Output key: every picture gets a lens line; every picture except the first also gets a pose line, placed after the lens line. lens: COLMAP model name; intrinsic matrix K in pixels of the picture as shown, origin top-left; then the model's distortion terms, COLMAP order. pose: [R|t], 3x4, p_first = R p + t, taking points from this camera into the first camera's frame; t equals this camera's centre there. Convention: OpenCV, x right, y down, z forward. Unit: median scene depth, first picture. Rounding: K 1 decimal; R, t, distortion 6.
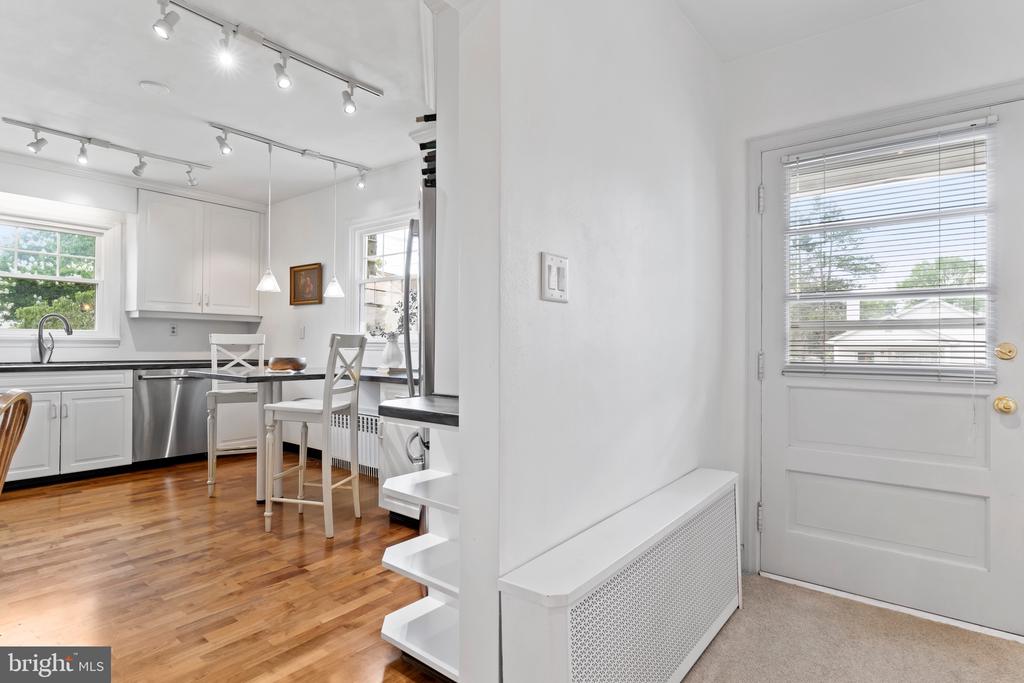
lens RADIAL K [[523.1, 0, 505.9], [0, 523.1, 341.0], [0, 0, 1]] dist [-0.008492, 0.004018]
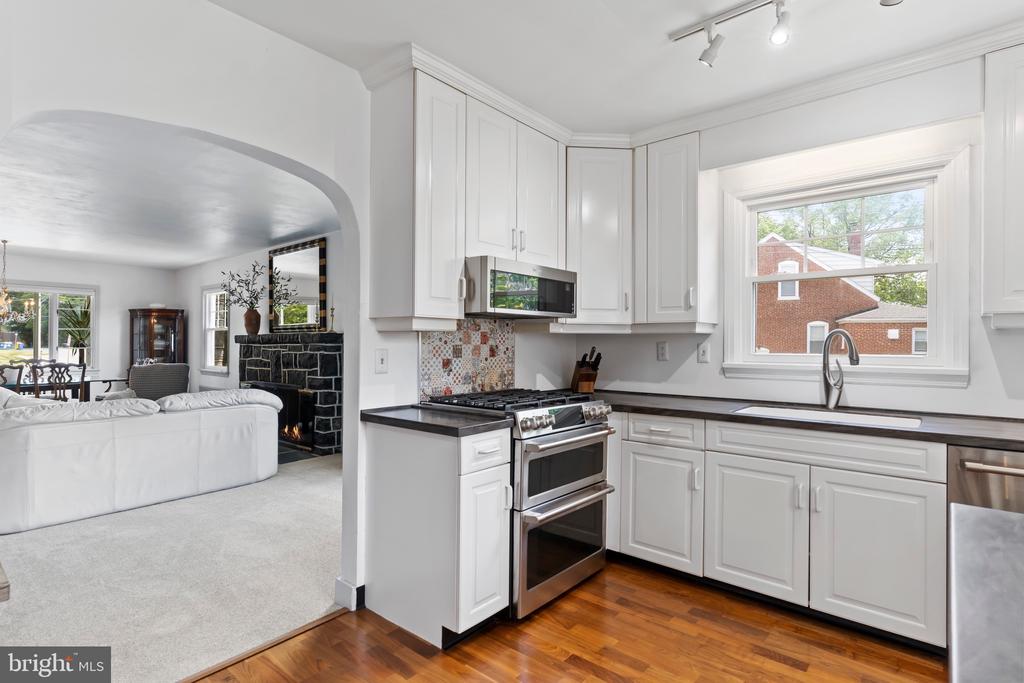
lens RADIAL K [[523.1, 0, 511.5], [0, 523.1, 342.8], [0, 0, 1]] dist [-0.008492, 0.004018]
pose [[-0.029515, -0.010894, -0.999505, -0.240449], [0.001153, 0.999940, -0.010932, -0.030285], [0.999564, -0.001475, -0.029500, 0.629340]]
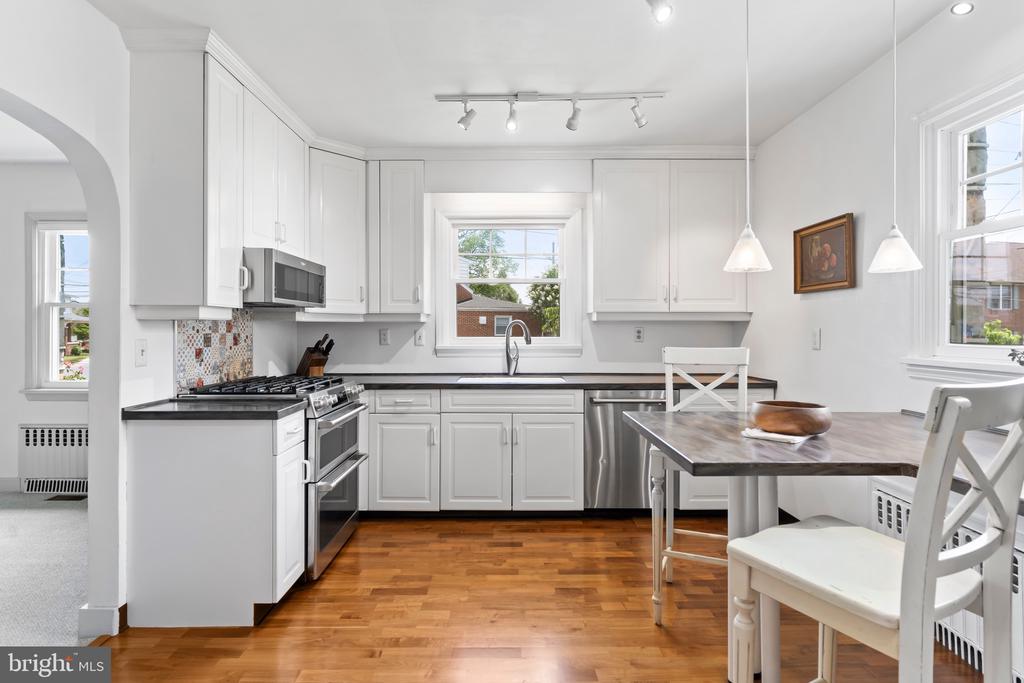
lens RADIAL K [[523.1, 0, 511.3], [0, 523.1, 330.8], [0, 0, 1]] dist [-0.008492, 0.004018]
pose [[0.626588, -0.007037, -0.779319, -0.173626], [0.011536, 0.999933, 0.000246, -0.034345], [0.779266, -0.009145, 0.626627, 0.427980]]
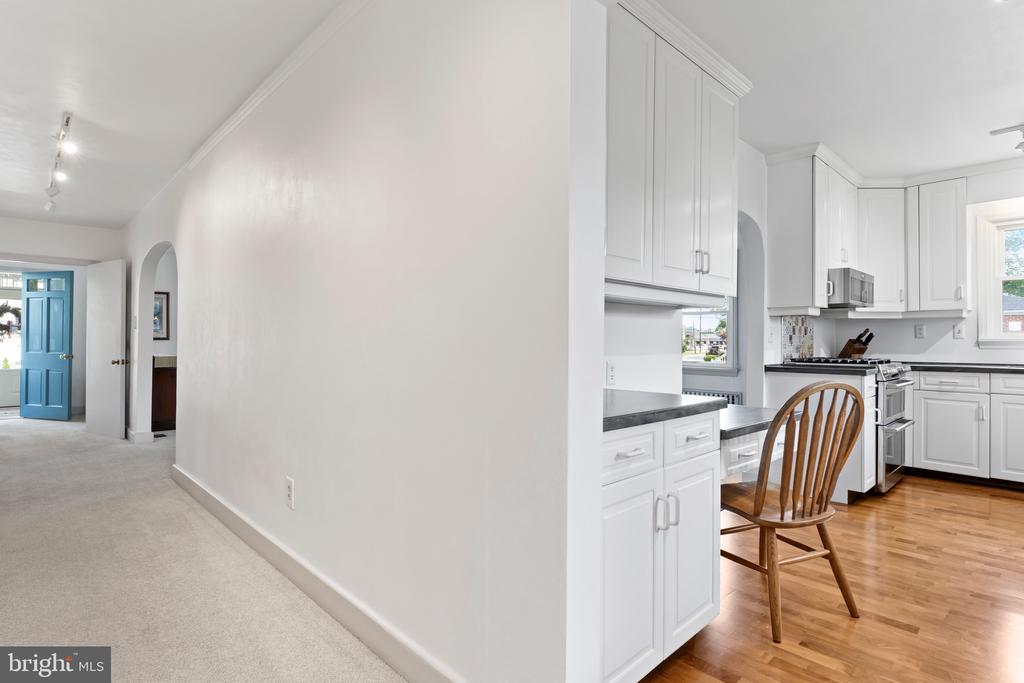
lens RADIAL K [[523.1, 0, 511.3], [0, 523.1, 336.4], [0, 0, 1]] dist [-0.008492, 0.004018]
pose [[-0.140241, -0.017940, -0.989955, 0.161307], [0.004440, 0.999814, -0.018748, 0.001498], [0.990107, -0.007024, -0.140136, 0.140142]]
